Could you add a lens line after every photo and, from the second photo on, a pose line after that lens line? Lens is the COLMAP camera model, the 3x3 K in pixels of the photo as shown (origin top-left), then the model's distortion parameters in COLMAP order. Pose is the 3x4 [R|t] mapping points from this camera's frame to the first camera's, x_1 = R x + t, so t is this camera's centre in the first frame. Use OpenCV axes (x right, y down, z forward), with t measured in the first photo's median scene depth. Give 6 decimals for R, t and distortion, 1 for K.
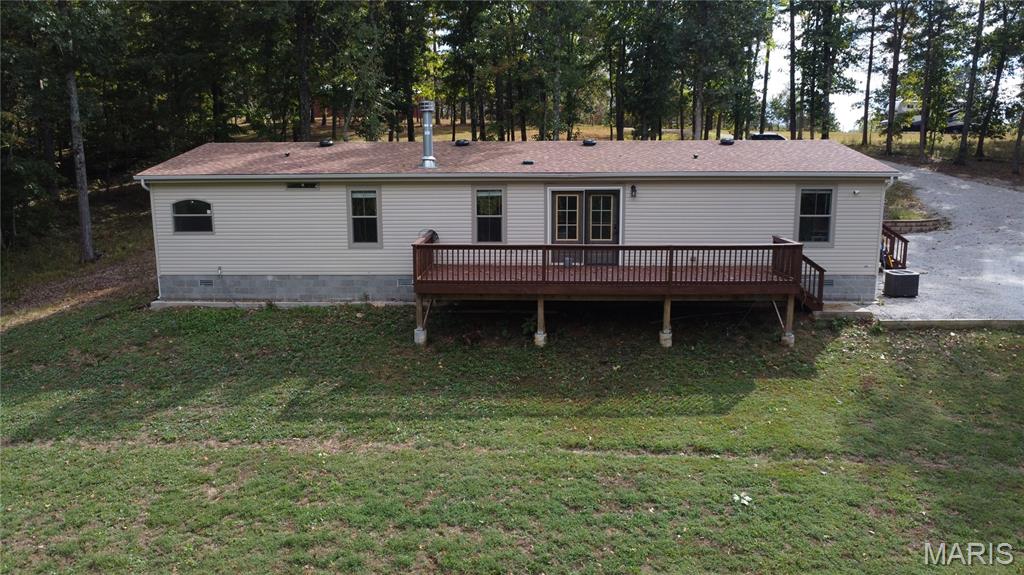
lens RADIAL K [[746.1, 0, 512.7], [0, 746.1, 286.0], [0, 0, 1]] dist [-0.024527, -0.010712]
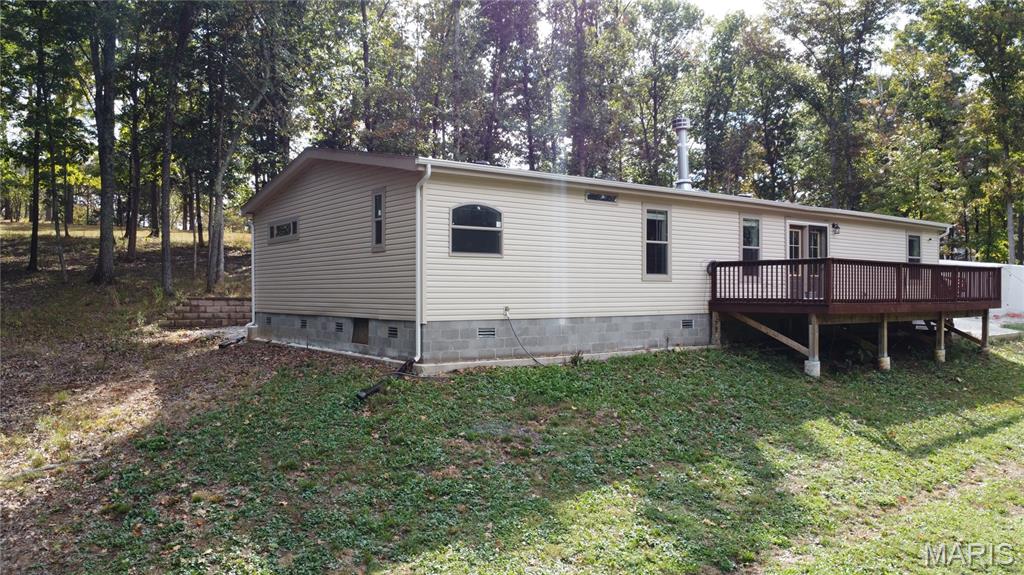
lens RADIAL K [[746.1, 0, 509.2], [0, 746.1, 284.2], [0, 0, 1]] dist [-0.024527, -0.010712]
pose [[0.783445, 0.011008, 0.621364, -0.822363], [0.105210, 0.983062, -0.150068, 0.056269], [-0.612491, 0.182944, 0.769016, 0.482539]]
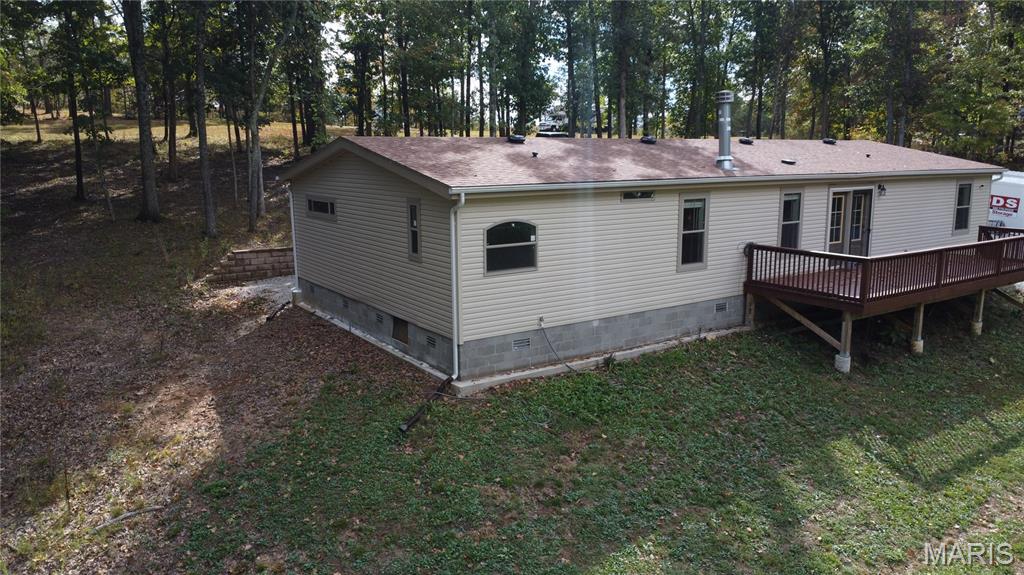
lens RADIAL K [[746.1, 0, 509.5], [0, 746.1, 286.2], [0, 0, 1]] dist [-0.024527, -0.010712]
pose [[0.814521, -0.104140, 0.570710, -0.819743], [0.104554, 0.993999, 0.032160, -0.080393], [-0.570634, 0.033475, 0.820522, 0.455178]]
